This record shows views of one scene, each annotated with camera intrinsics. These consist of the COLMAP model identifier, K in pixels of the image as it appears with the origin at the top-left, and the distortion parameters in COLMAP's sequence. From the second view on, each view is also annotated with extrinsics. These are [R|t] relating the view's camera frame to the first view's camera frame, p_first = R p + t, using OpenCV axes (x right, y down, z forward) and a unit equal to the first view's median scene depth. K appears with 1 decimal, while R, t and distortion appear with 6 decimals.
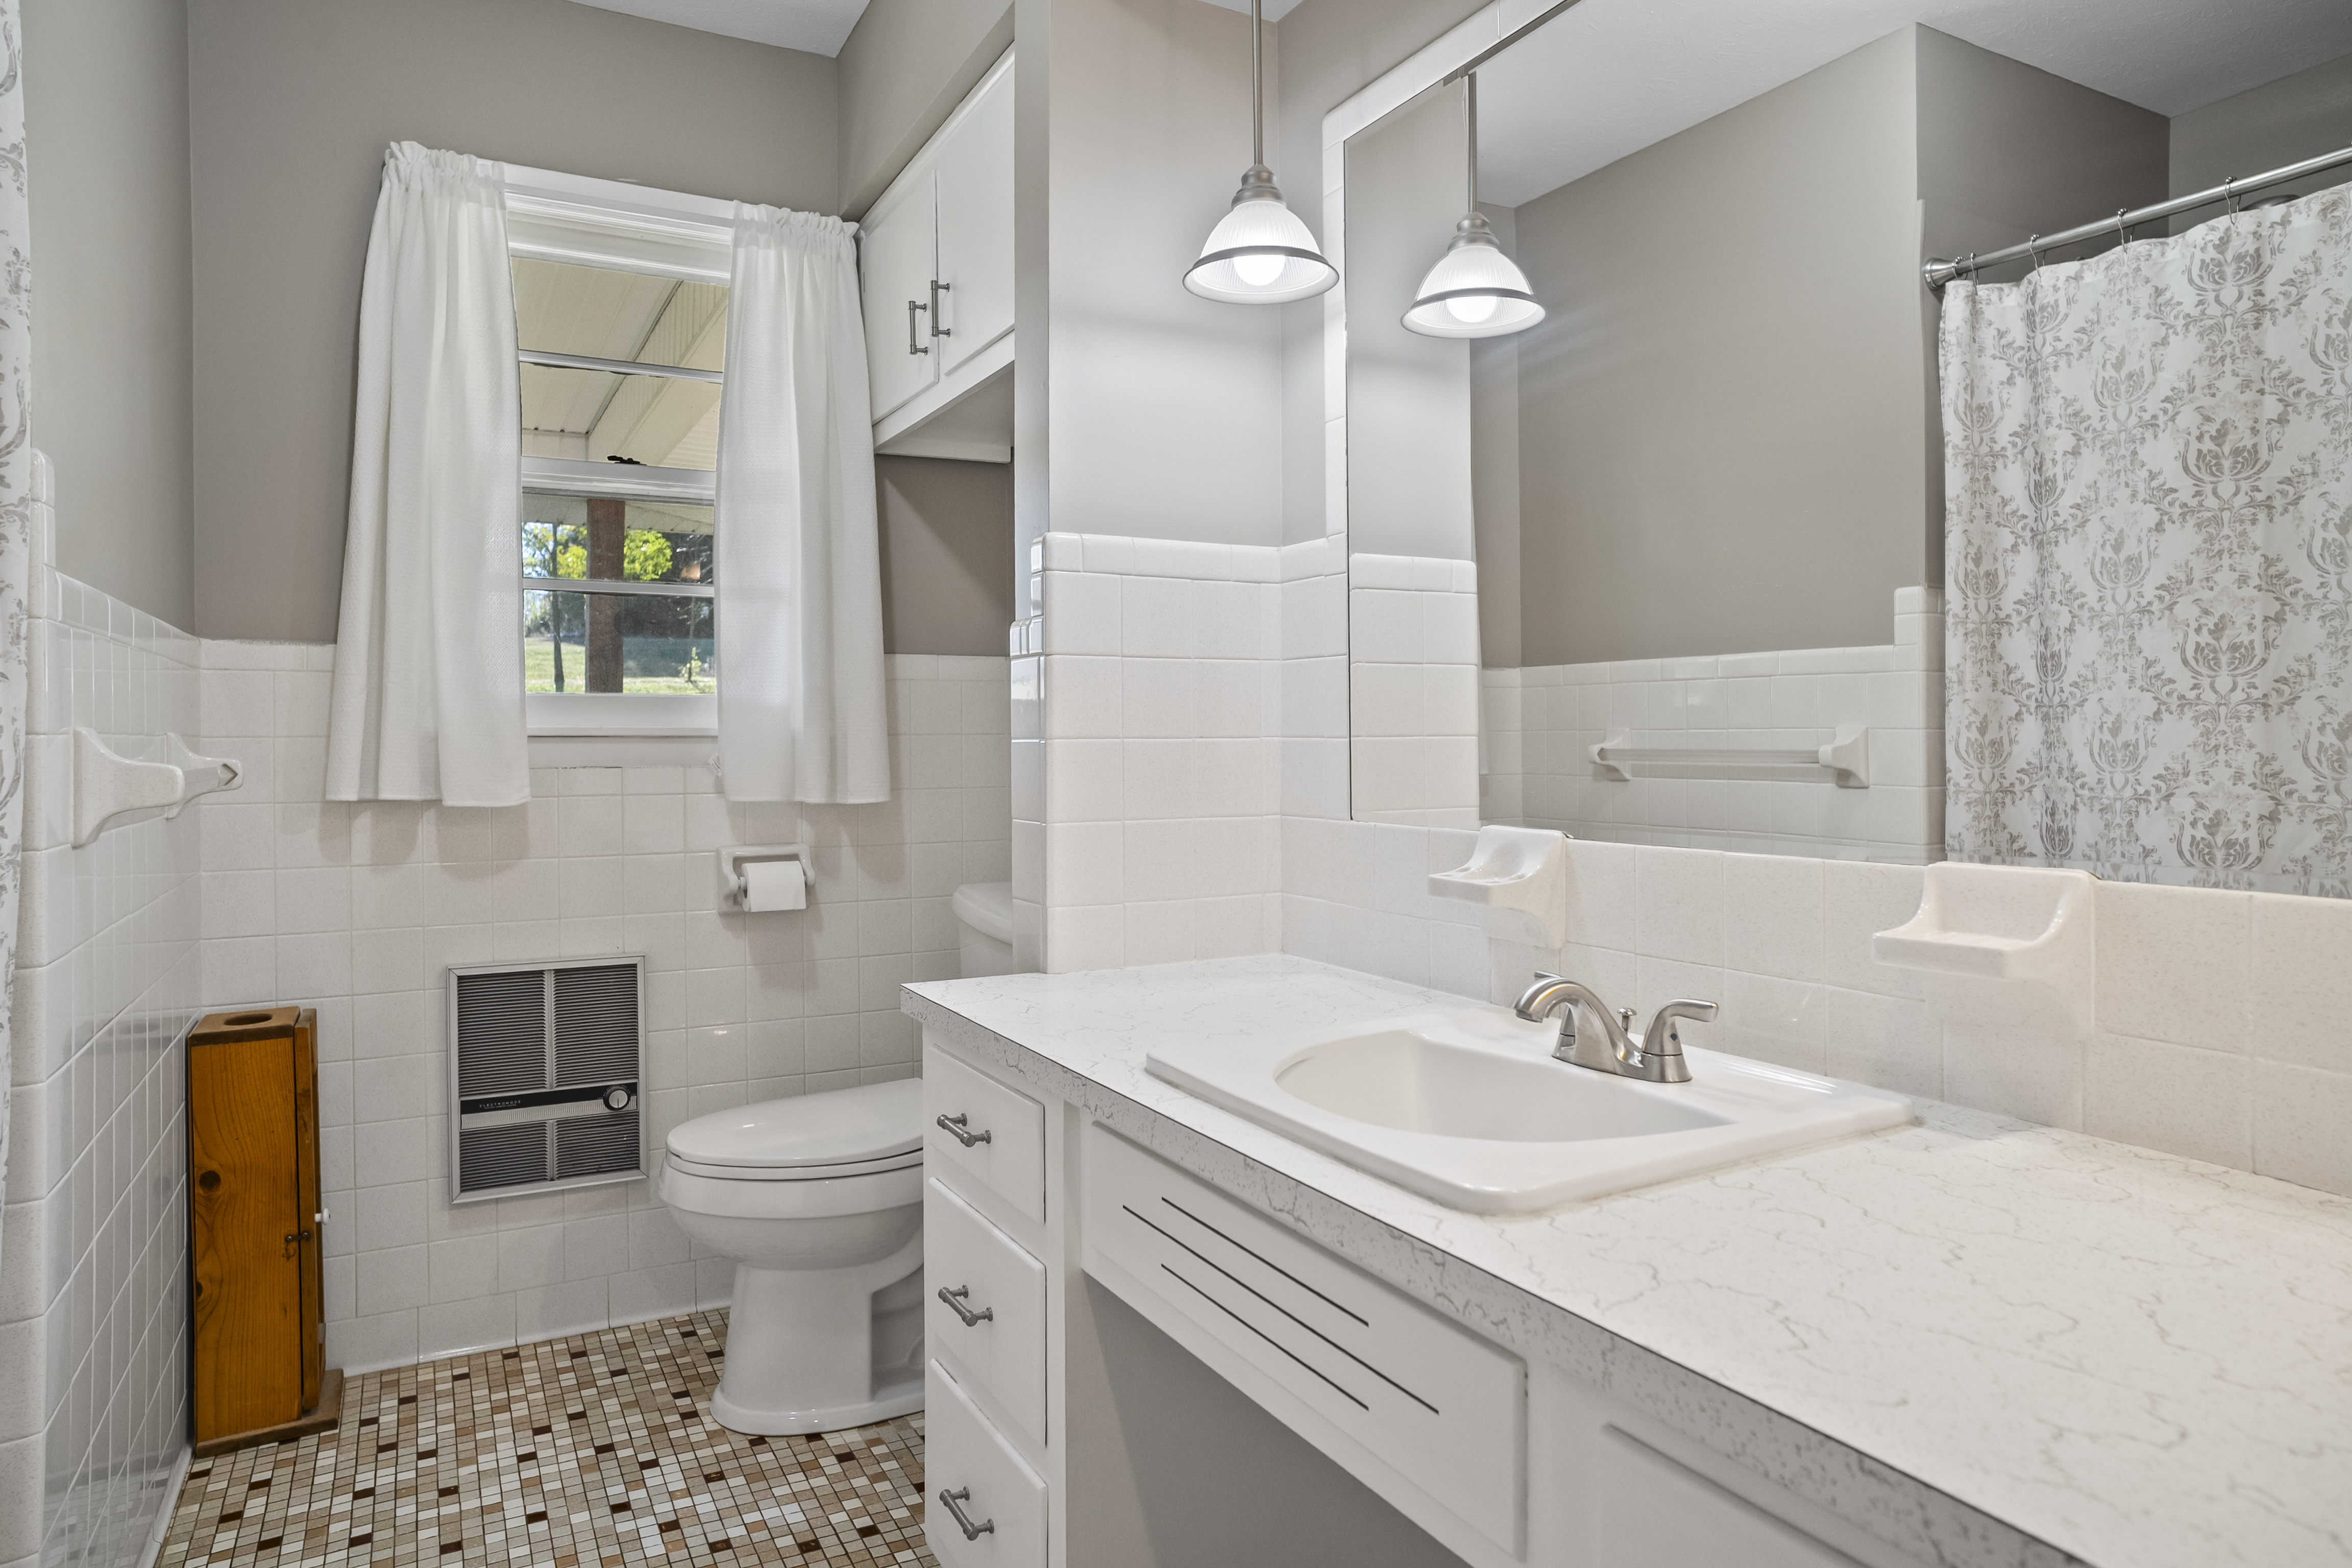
lens RADIAL K [[1412.5, 0, 1170.3], [0, 1412.5, 747.7], [0, 0, 1]] dist [-0.050028, 0.042269]
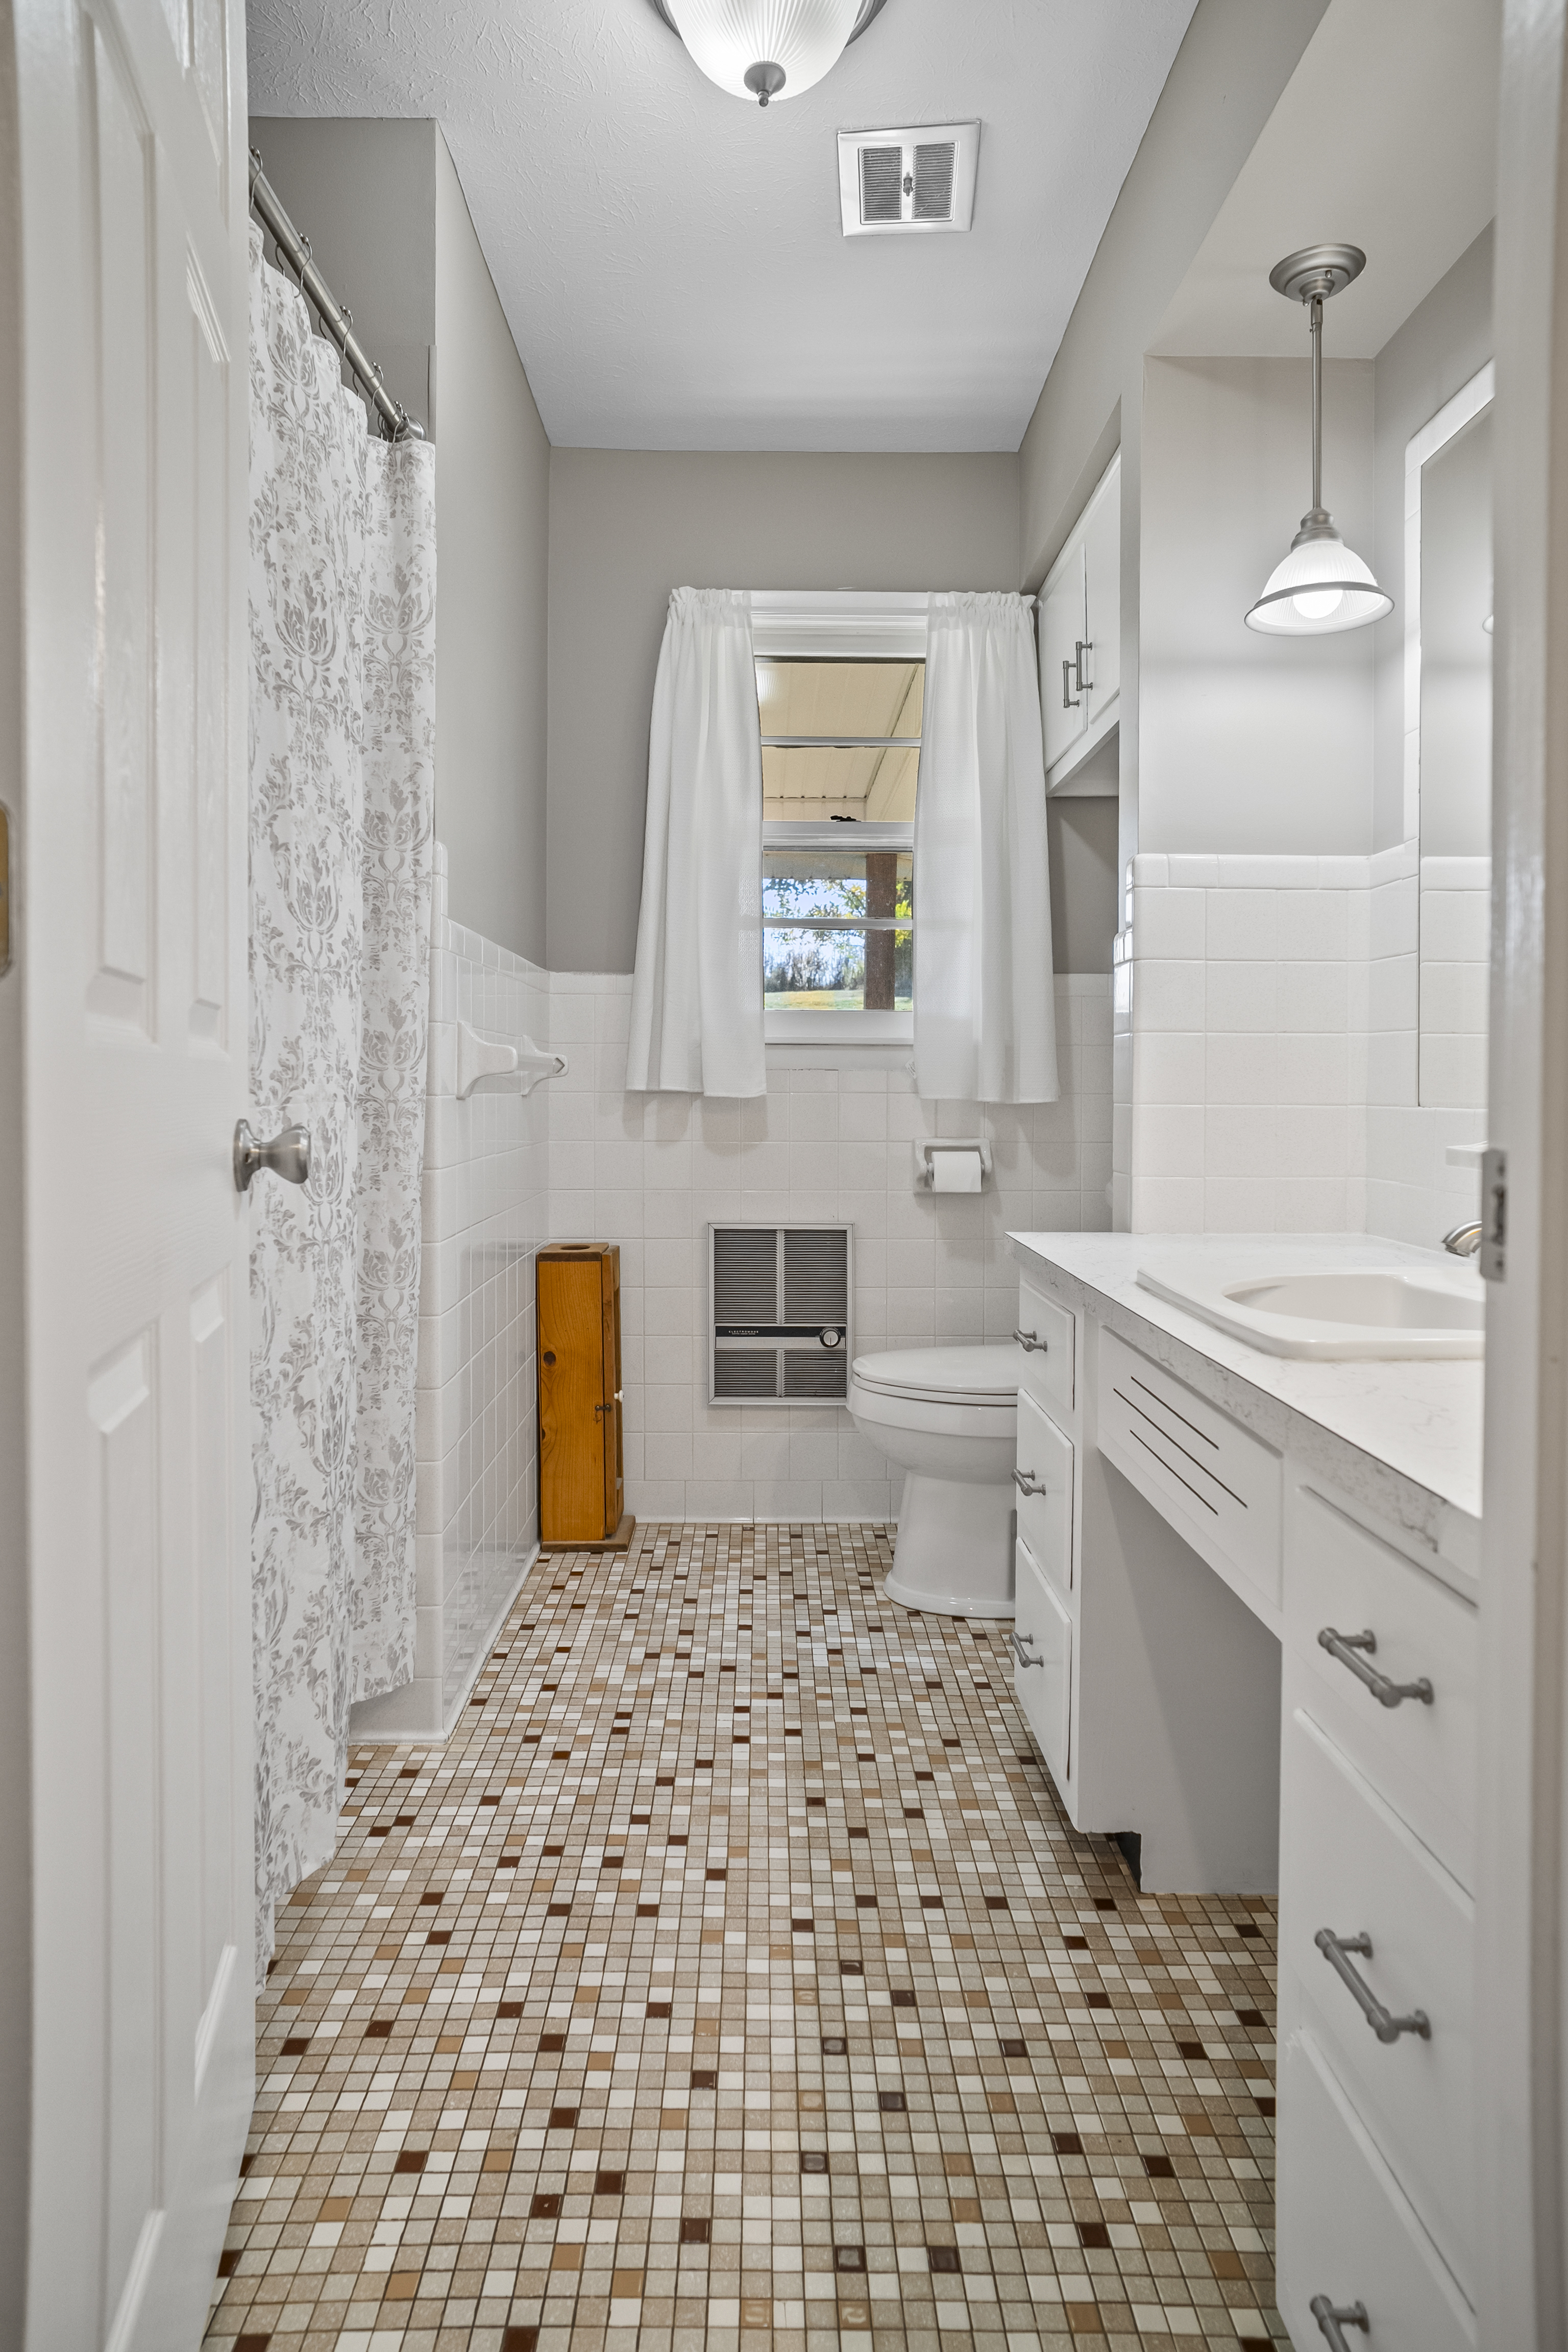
lens RADIAL K [[1412.5, 0, 786.8], [0, 1412.5, 1125.6], [0, 0, 1]] dist [-0.050028, 0.042269]
pose [[0.887931, 0.020849, -0.459504, 0.162815], [-0.010276, 0.999622, 0.025500, 0.037225], [0.459862, -0.017920, 0.887809, -0.140195]]
